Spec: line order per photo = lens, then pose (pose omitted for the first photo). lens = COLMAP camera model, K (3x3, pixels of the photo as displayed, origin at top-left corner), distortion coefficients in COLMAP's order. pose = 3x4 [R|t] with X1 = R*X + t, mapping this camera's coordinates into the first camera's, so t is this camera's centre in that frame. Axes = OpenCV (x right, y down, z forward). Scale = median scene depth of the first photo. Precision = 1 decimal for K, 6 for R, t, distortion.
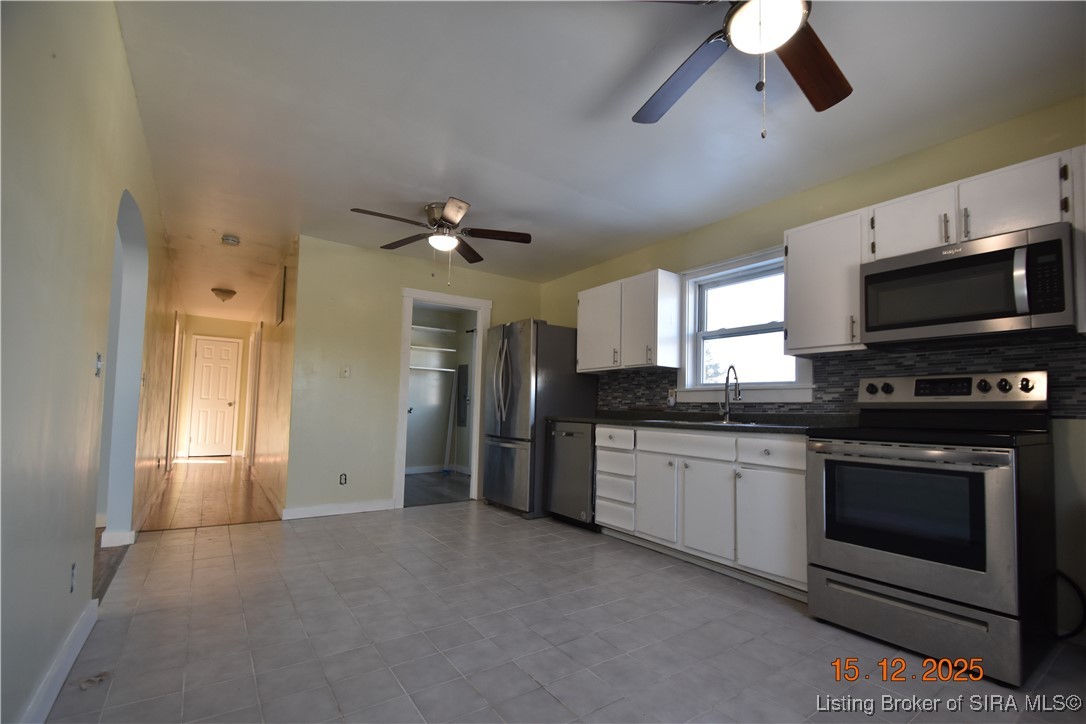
lens RADIAL K [[486.8, 0, 545.6], [0, 486.8, 385.2], [0, 0, 1]] dist [0.021902, -0.011738]
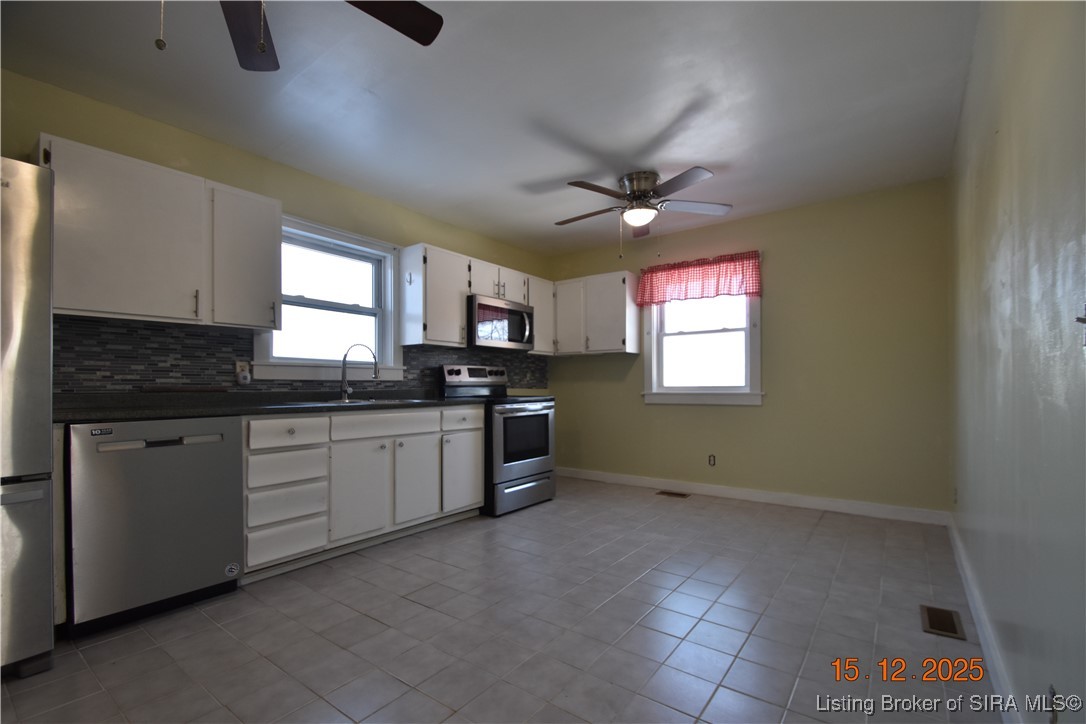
lens RADIAL K [[486.8, 0, 548.6], [0, 486.8, 385.3], [0, 0, 1]] dist [0.021902, -0.011738]
pose [[-0.308910, -0.019067, 0.950900, -0.754156], [-0.049883, 0.998748, 0.003821, 0.023374], [-0.949782, -0.046253, -0.309474, 1.012510]]
